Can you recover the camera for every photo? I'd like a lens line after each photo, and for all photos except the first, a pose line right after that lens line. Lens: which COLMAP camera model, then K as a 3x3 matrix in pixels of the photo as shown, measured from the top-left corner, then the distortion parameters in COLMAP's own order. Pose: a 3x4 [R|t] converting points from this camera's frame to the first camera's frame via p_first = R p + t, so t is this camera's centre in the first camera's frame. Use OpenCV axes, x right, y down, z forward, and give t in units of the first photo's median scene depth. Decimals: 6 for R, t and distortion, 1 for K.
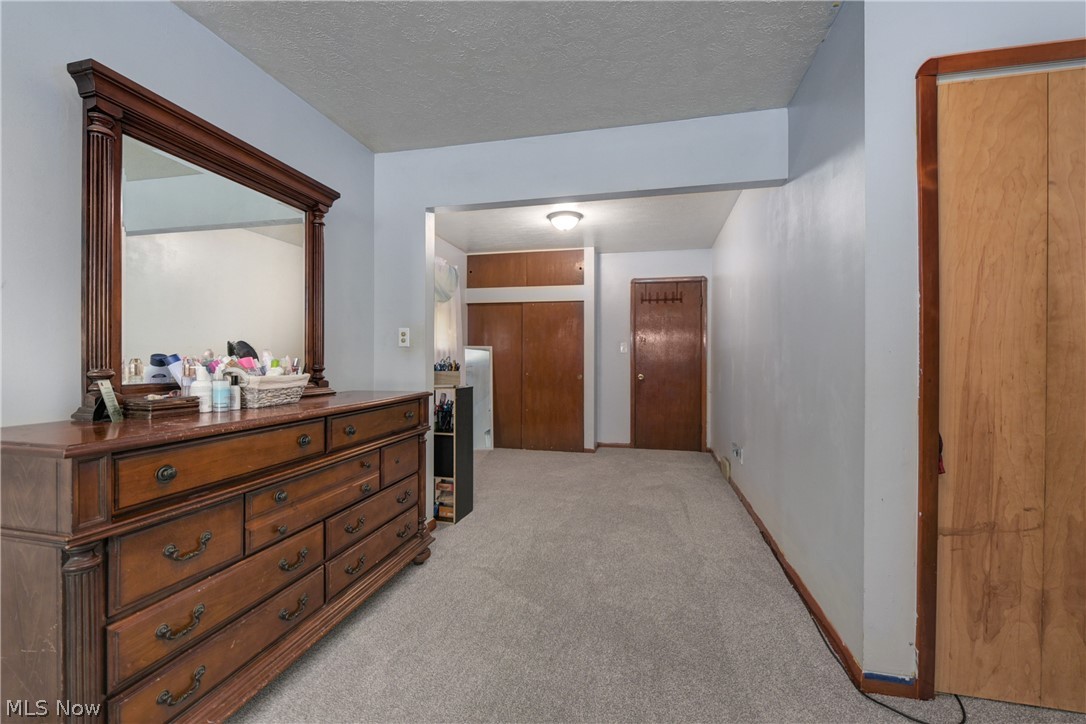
lens RADIAL K [[454.3, 0, 543.0], [0, 454.3, 362.0], [0, 0, 1]] dist [-0.002565, -0.003690]
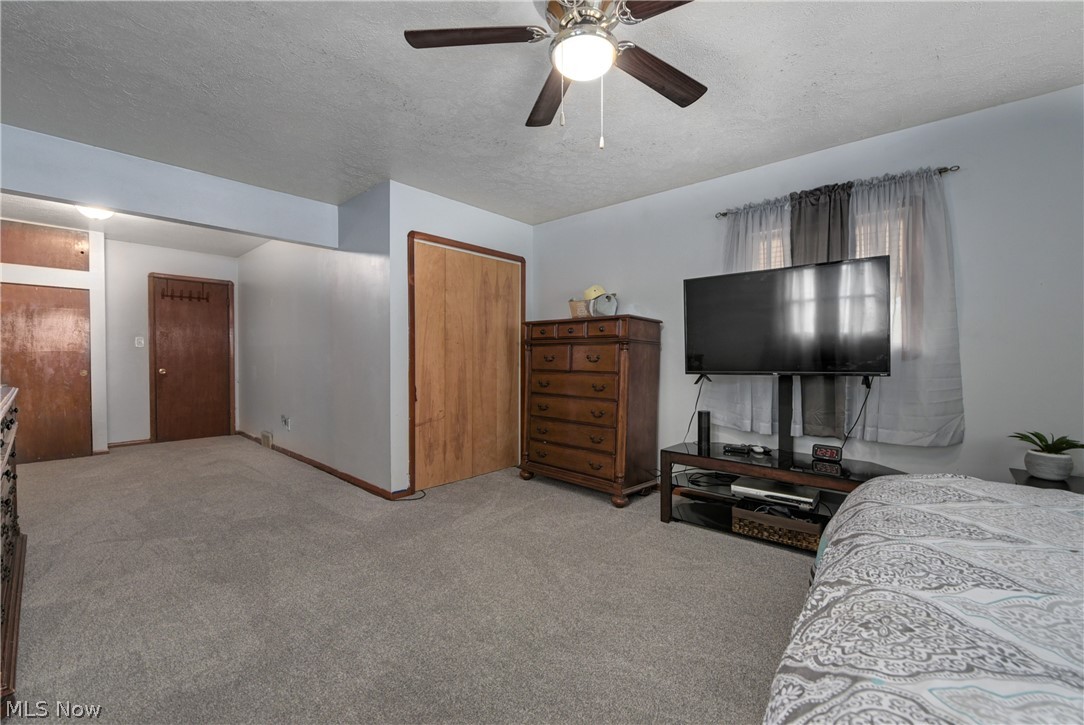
lens RADIAL K [[453.4, 0, 542.0], [0, 453.4, 362.5], [0, 0, 1]] dist [-0.002565, -0.003690]
pose [[0.469678, -0.012566, 0.882749, -0.791826], [0.002210, 0.999912, 0.013058, 0.005230], [-0.882835, -0.004182, 0.469664, -0.621843]]
